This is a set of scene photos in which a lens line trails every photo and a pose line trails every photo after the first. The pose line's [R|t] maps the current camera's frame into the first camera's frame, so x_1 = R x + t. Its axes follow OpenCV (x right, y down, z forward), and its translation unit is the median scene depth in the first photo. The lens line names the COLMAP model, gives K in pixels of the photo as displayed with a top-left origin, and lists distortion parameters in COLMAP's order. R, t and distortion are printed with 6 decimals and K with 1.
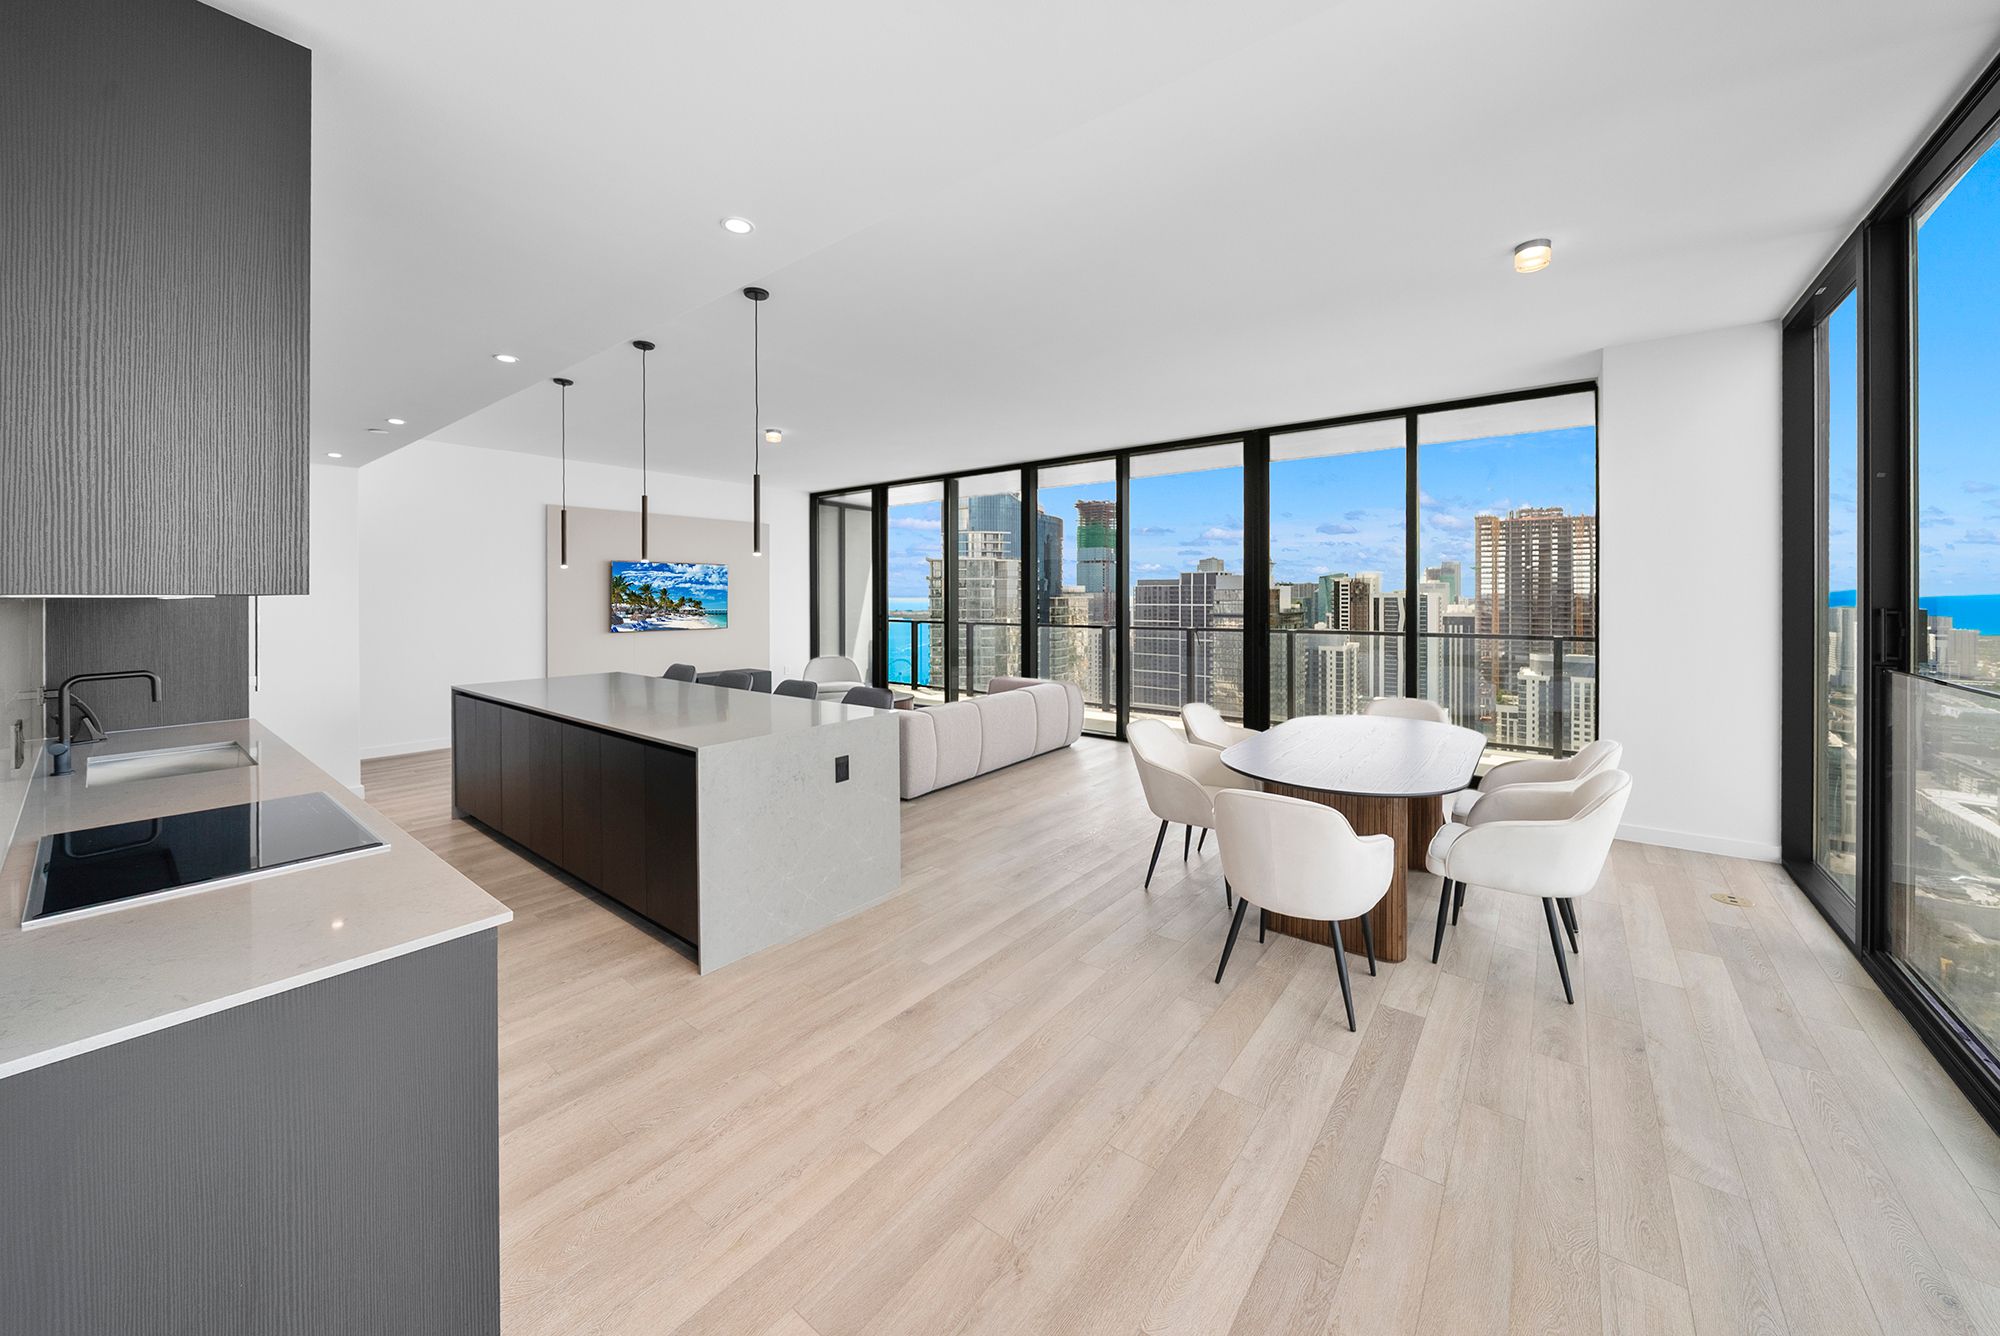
lens RADIAL K [[729.8, 0, 985.4], [0, 729.8, 598.3], [0, 0, 1]] dist [-0.006210, 0.000762]
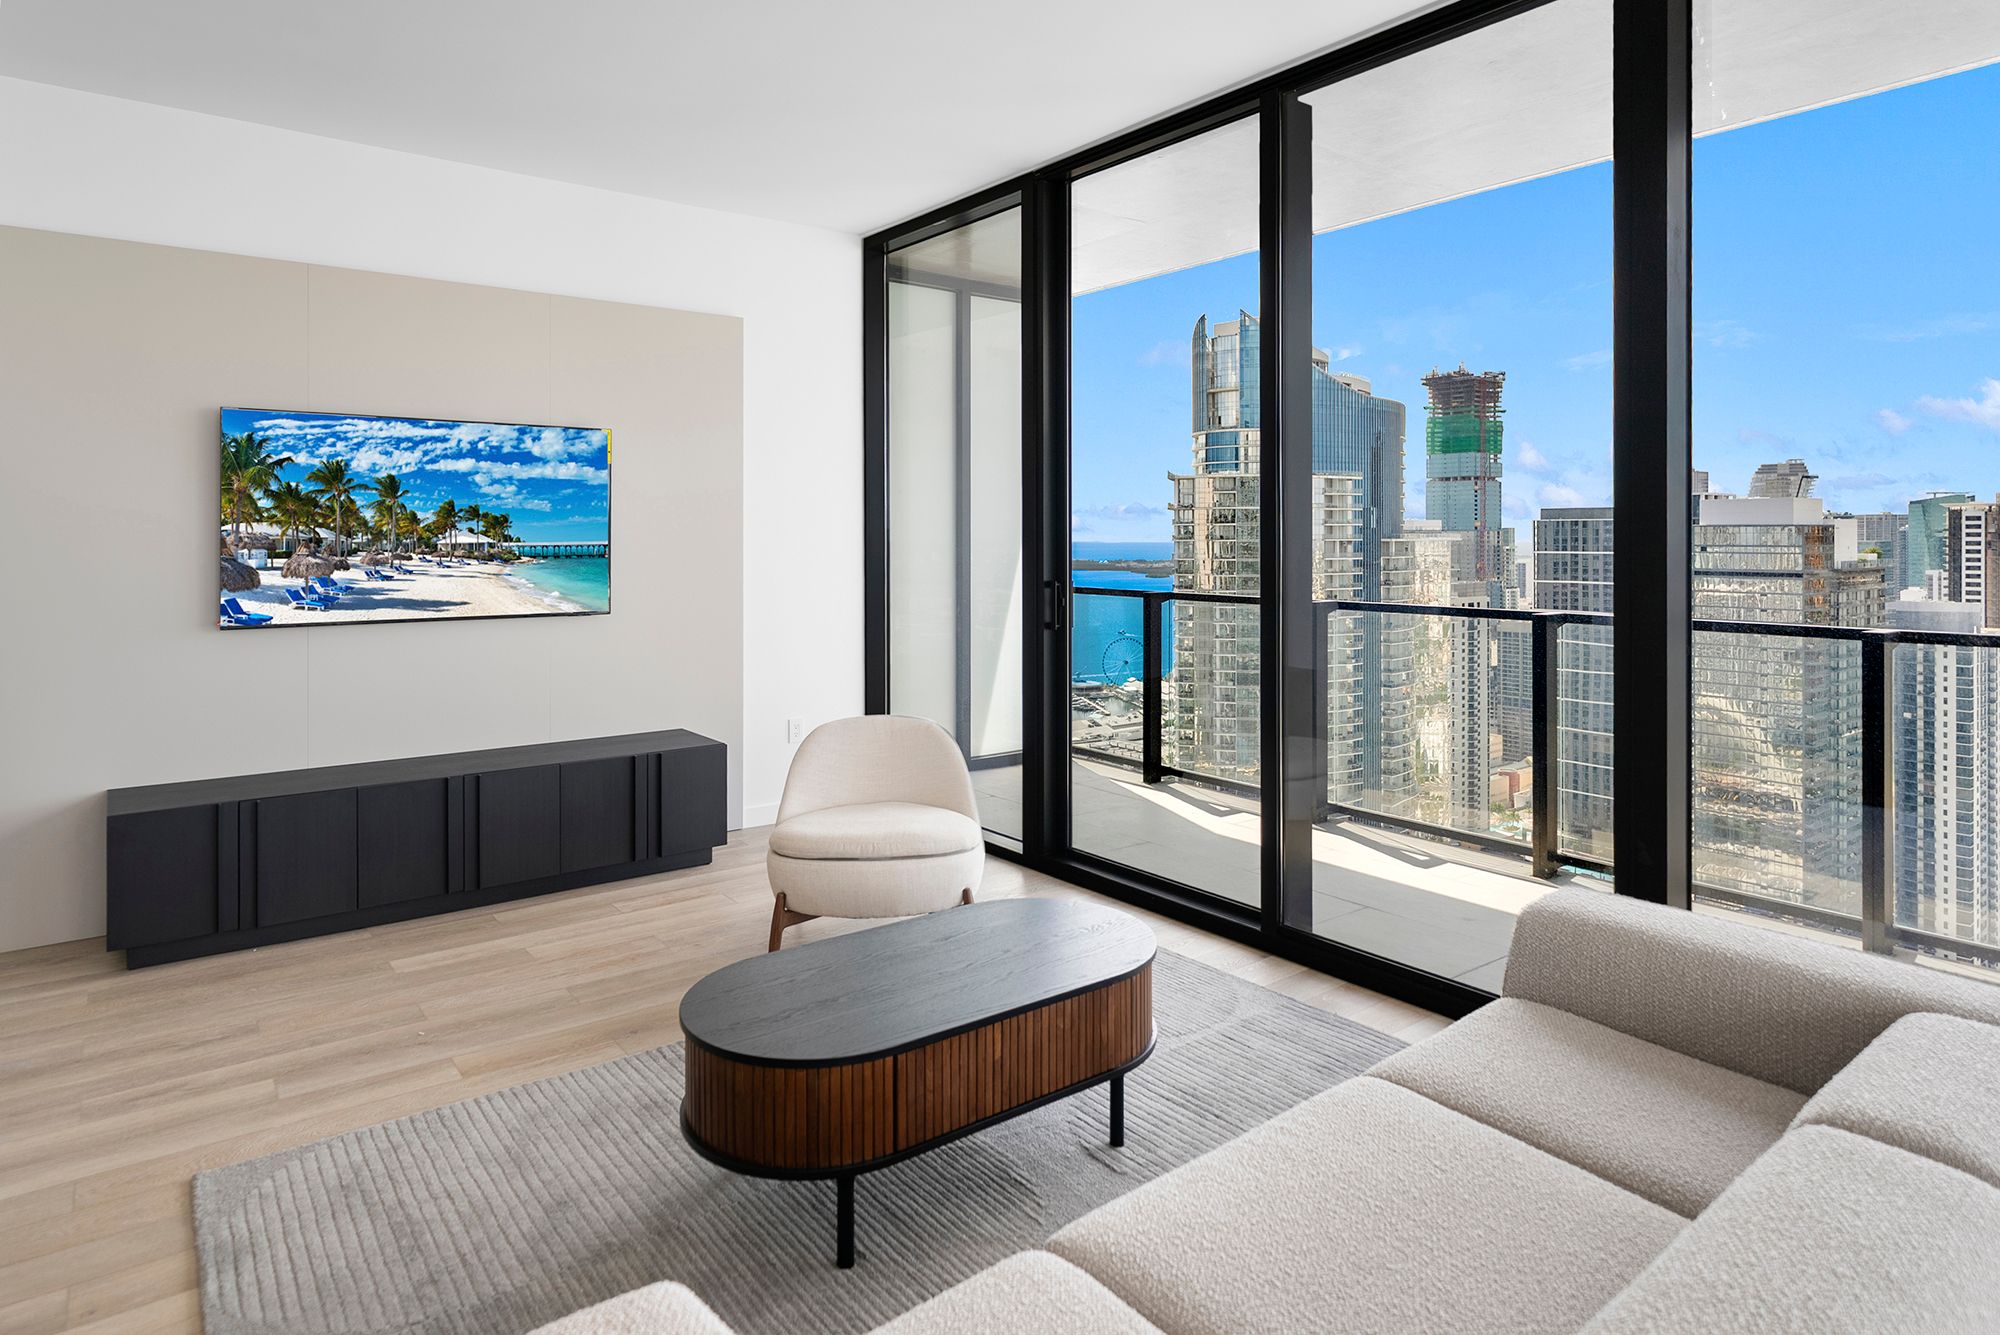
lens RADIAL K [[1166.7, 0, 1015.1], [0, 1166.7, 552.1], [0, 0, 1]] dist [0.006575, -0.004345]
pose [[0.977964, 0.005442, -0.208703, -0.121855], [-0.003295, 0.999938, 0.010632, -0.000180], [0.208748, -0.009710, 0.977921, 1.192333]]
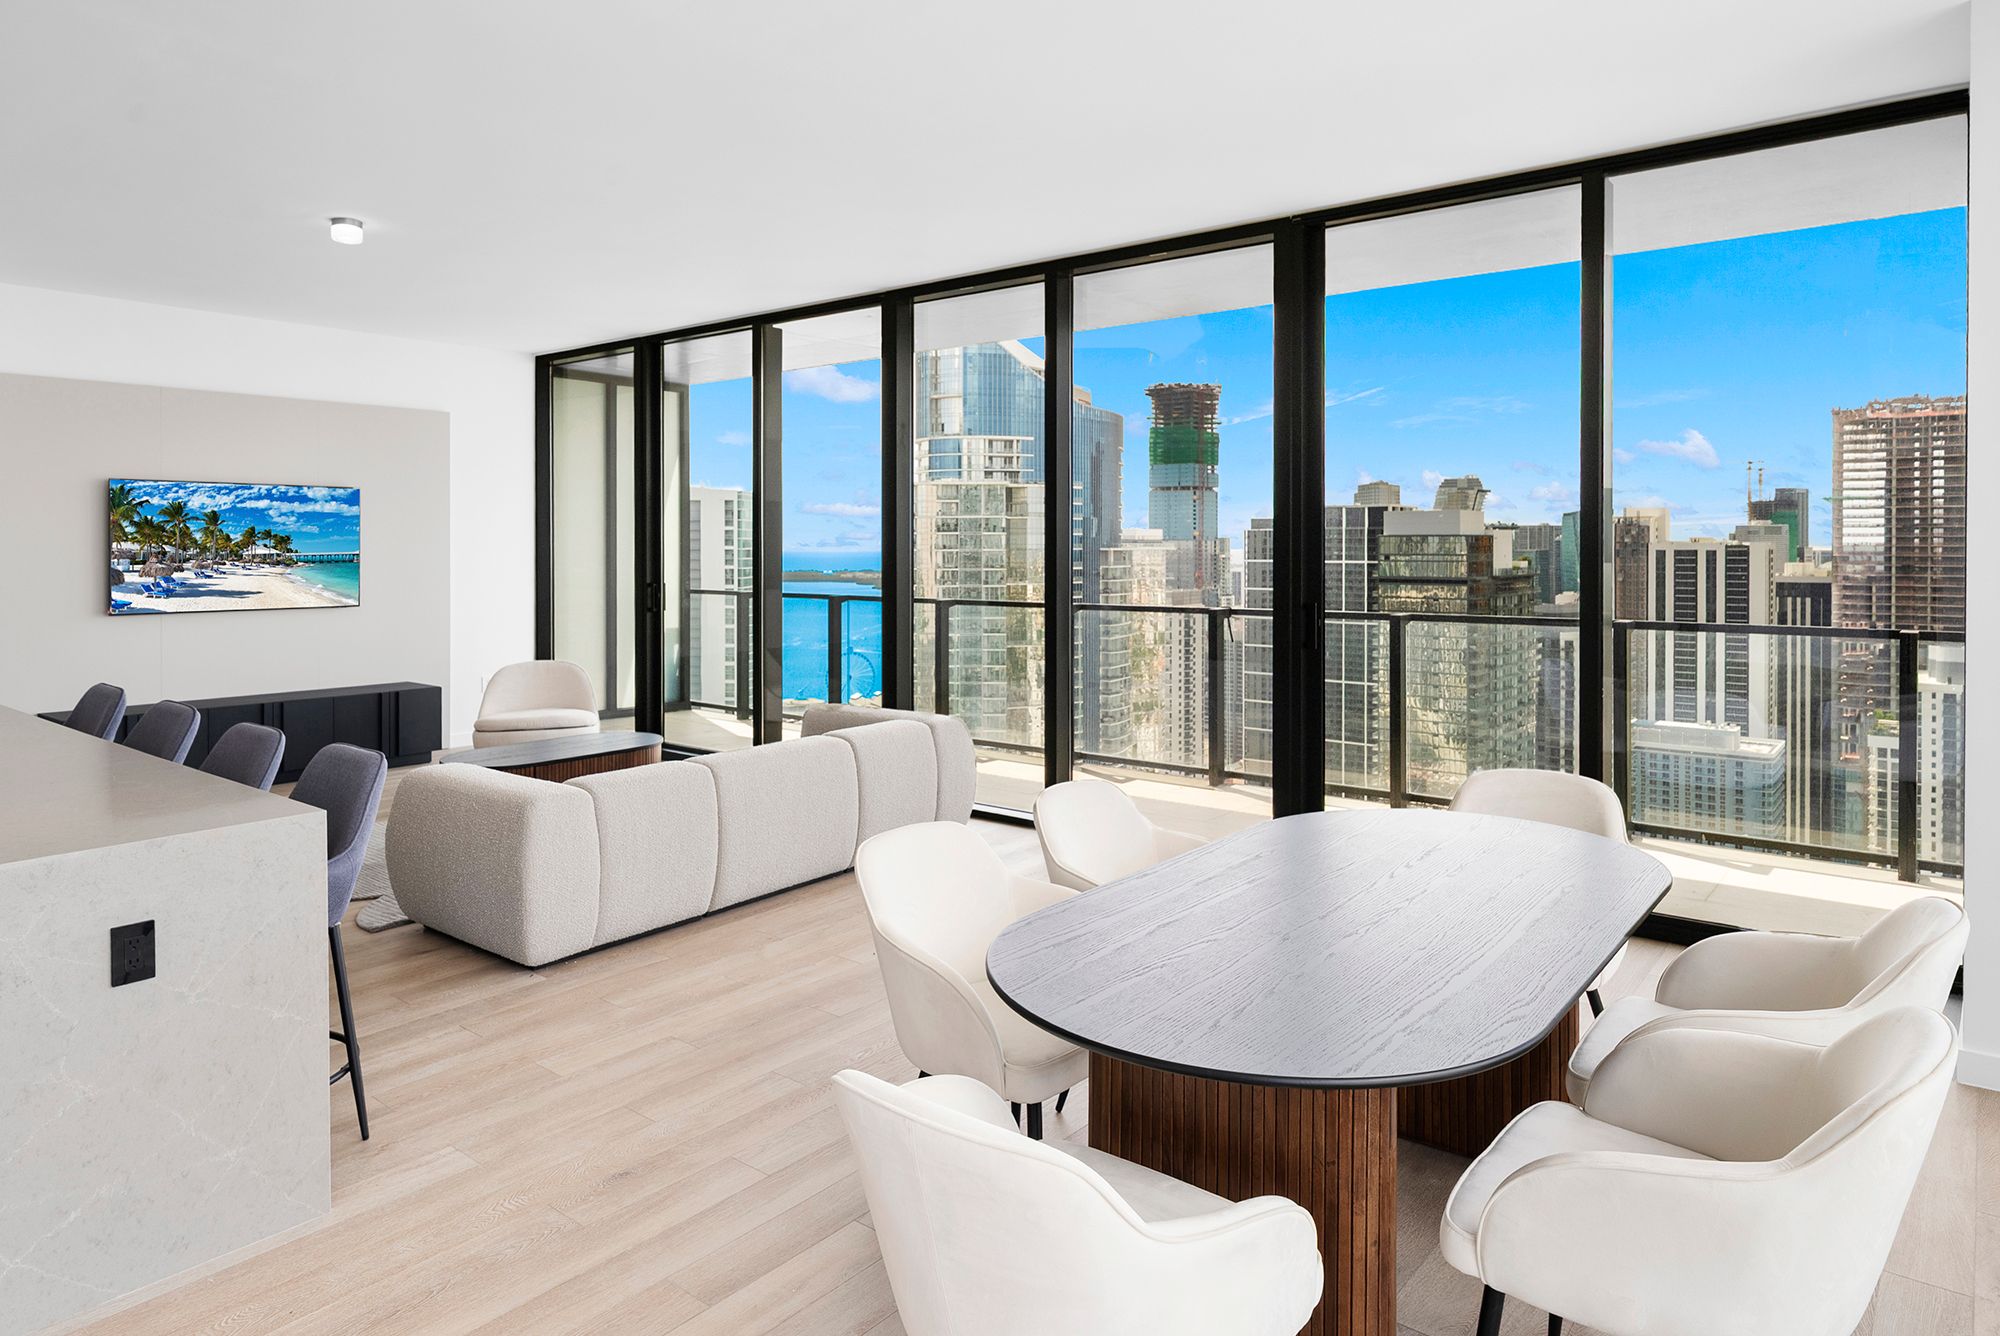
lens RADIAL K [[1226.3, 0, 977.8], [0, 1226.3, 567.5], [0, 0, 1]] dist [-0.004243, 0.003341]
pose [[0.999831, 0.003638, -0.018015, 0.276256], [-0.003369, 0.999883, 0.014940, -0.007547], [0.018067, -0.014877, 0.999726, 0.251797]]
